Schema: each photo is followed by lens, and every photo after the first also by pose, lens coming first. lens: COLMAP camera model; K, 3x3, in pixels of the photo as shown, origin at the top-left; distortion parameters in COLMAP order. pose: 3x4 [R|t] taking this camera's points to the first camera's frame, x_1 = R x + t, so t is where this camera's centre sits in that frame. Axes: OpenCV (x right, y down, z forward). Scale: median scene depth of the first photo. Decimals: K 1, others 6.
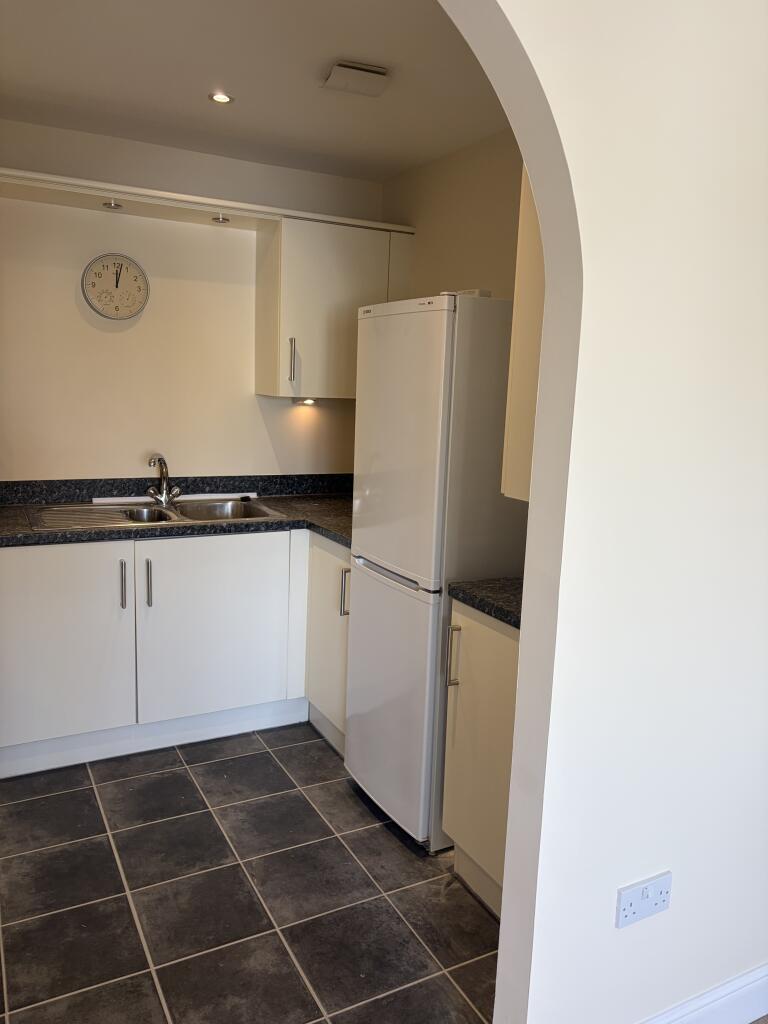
lens RADIAL K [[772.4, 0, 381.8], [0, 772.4, 509.1], [0, 0, 1]] dist [0.059564, -0.067396]
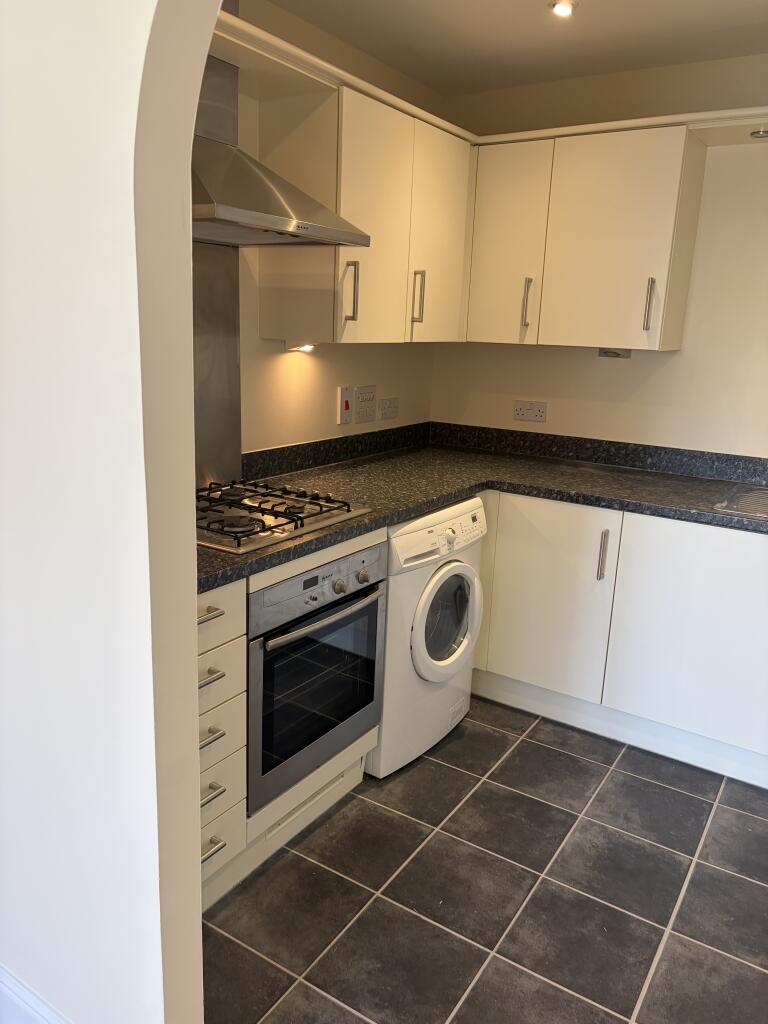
lens RADIAL K [[772.4, 0, 381.8], [0, 772.4, 509.1], [0, 0, 1]] dist [0.059564, -0.067396]
pose [[0.485062, 0.187926, -0.854048, 0.129879], [-0.162482, 0.978998, 0.123138, -0.018957], [0.859252, 0.079038, 0.505409, 0.178369]]
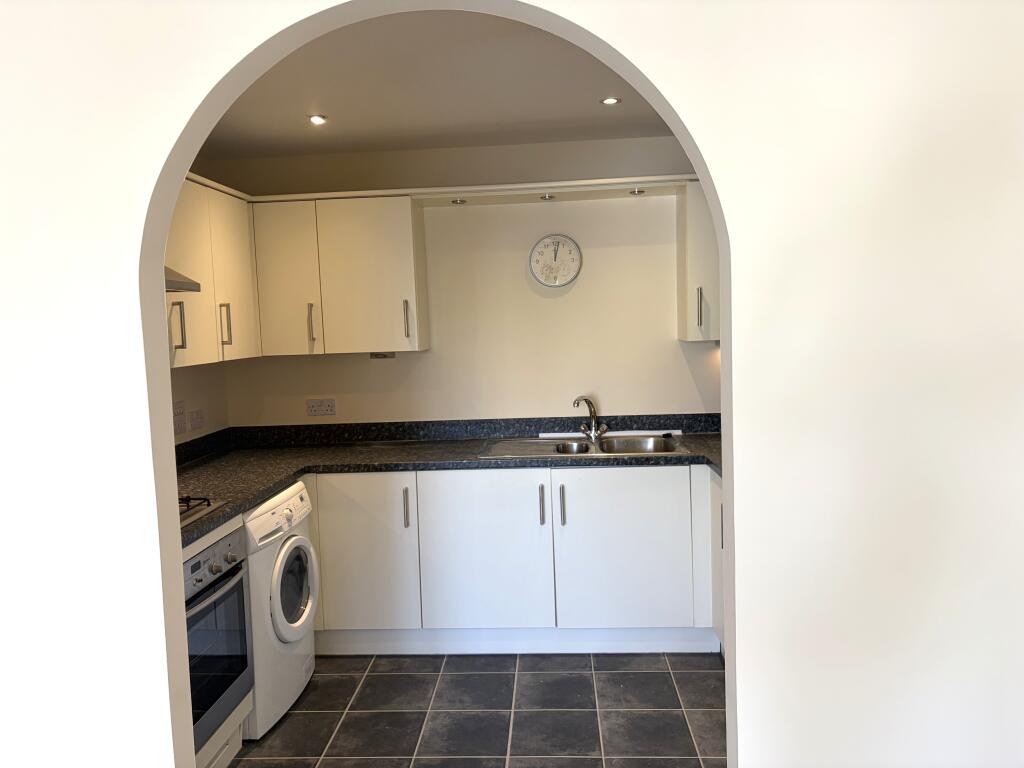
lens RADIAL K [[772.4, 0, 512.0], [0, 772.4, 384.0], [0, 0, 1]] dist [0.059564, -0.067396]
pose [[0.851127, -0.024893, -0.524369, 0.241199], [-0.018706, 0.996803, -0.077683, 0.003678], [0.524627, 0.075926, 0.847940, -0.051578]]
